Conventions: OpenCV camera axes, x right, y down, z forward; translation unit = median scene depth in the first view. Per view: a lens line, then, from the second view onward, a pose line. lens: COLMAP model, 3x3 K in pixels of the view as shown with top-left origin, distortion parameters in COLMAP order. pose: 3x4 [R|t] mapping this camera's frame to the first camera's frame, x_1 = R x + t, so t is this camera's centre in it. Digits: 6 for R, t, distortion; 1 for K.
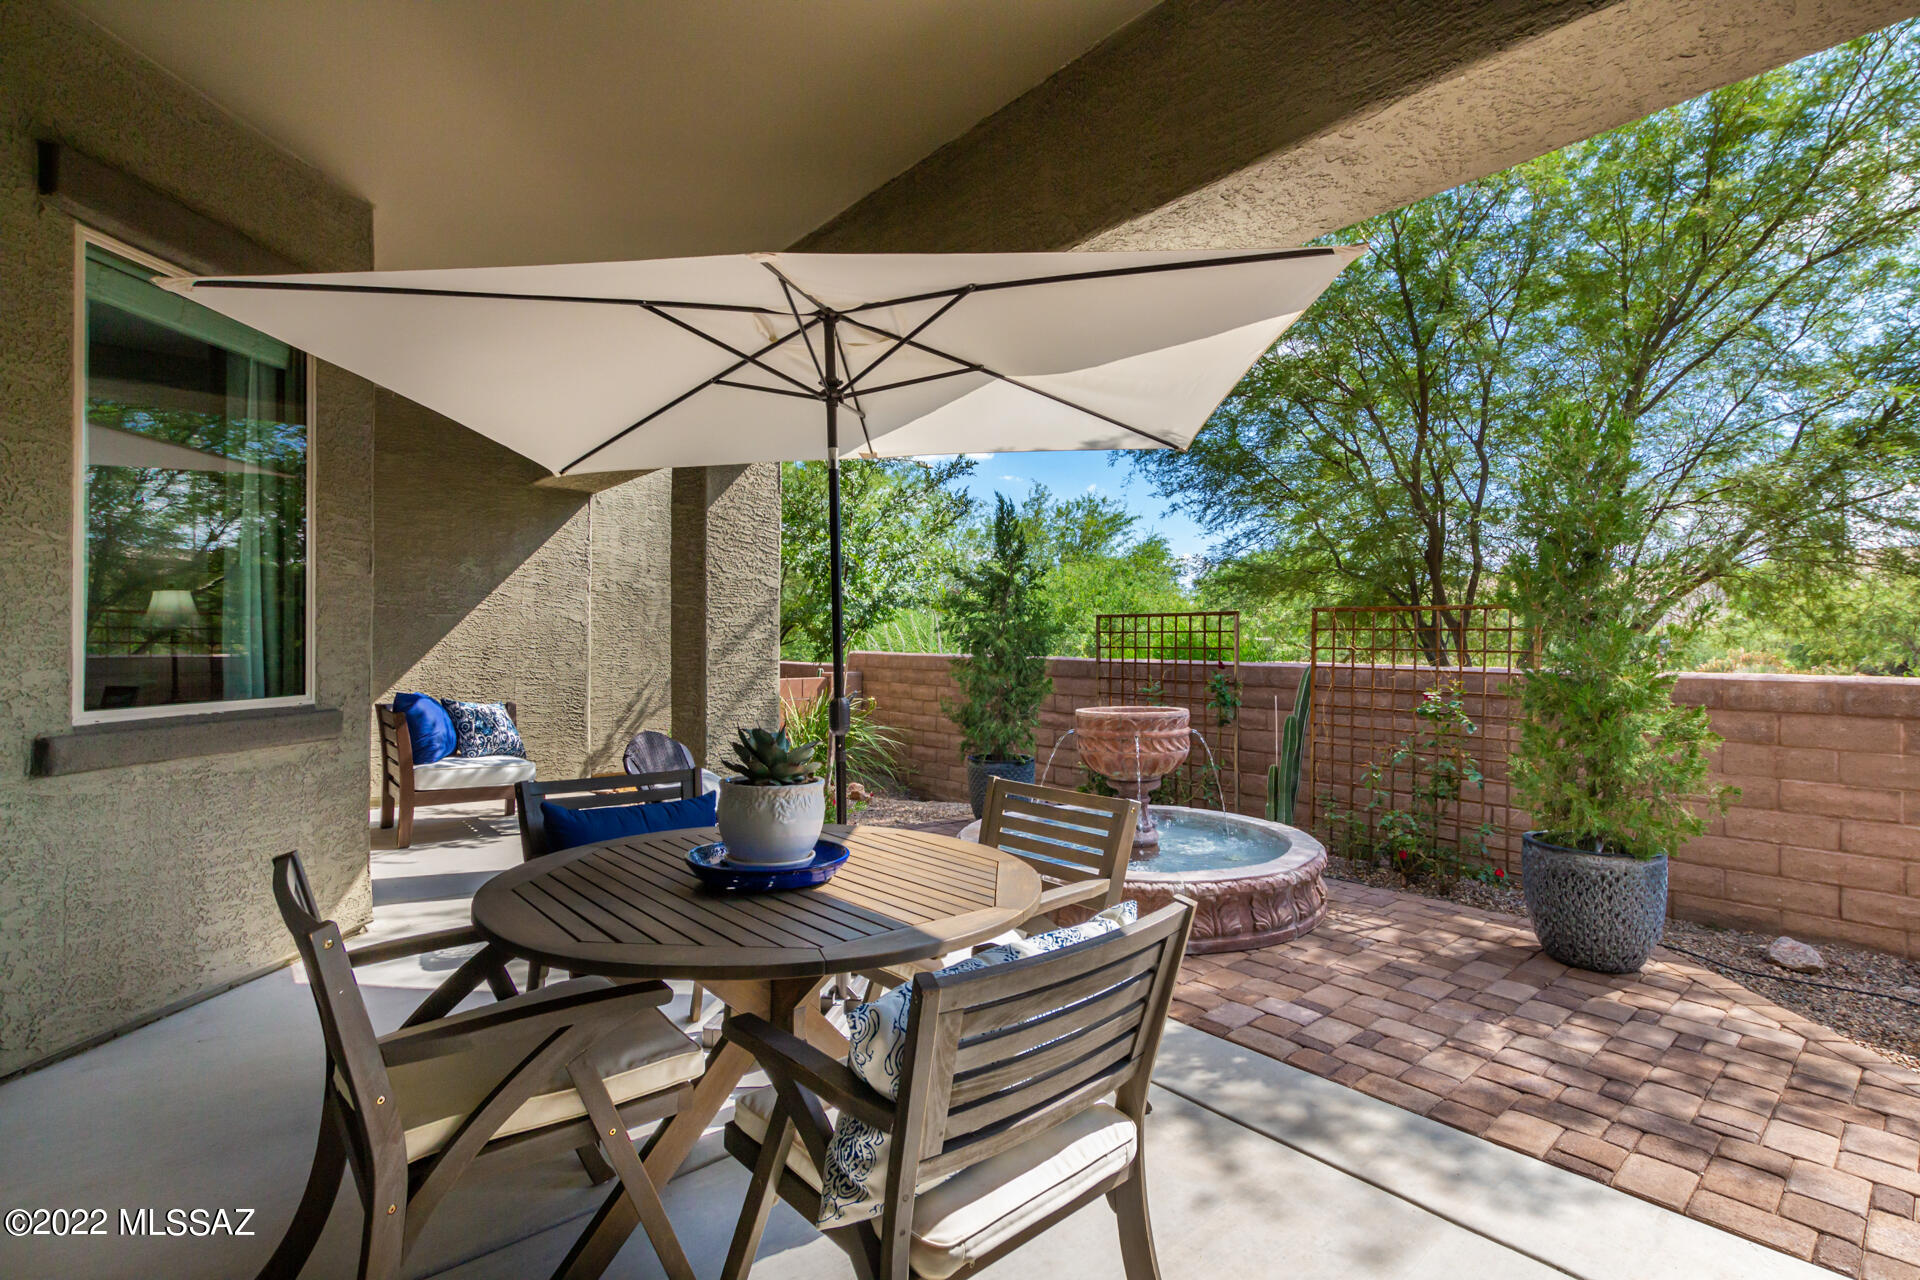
lens RADIAL K [[891.4, 0, 961.5], [0, 891.4, 639.1], [0, 0, 1]] dist [0.013081, 0.000079]
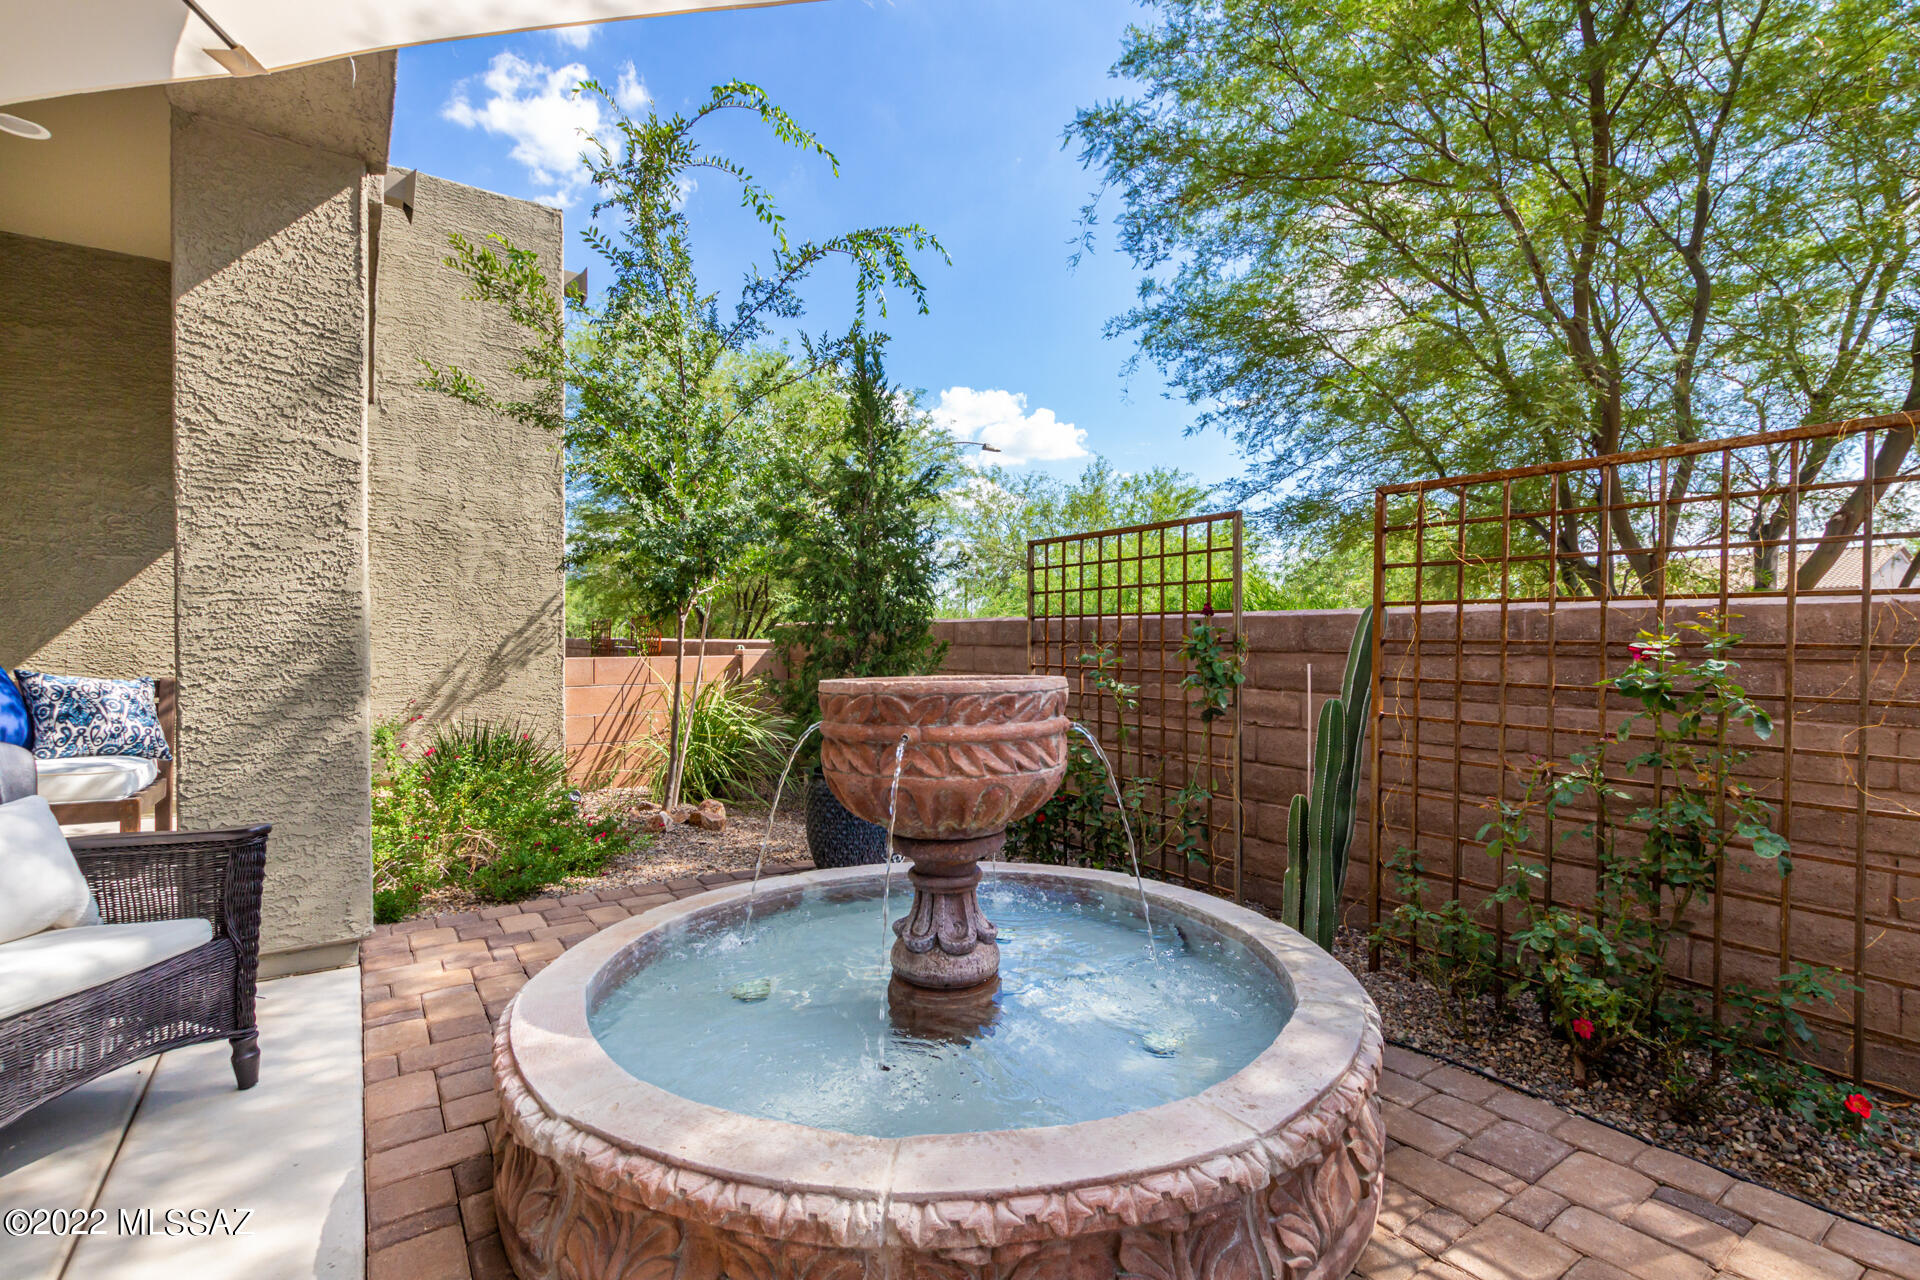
lens RADIAL K [[891.4, 0, 953.6], [0, 891.4, 646.5], [0, 0, 1]] dist [0.013081, 0.000079]
pose [[0.993930, -0.000457, -0.110015, 0.207619], [0.001651, 0.999941, 0.010764, 0.048828], [0.110003, -0.010880, 0.993872, 0.463412]]
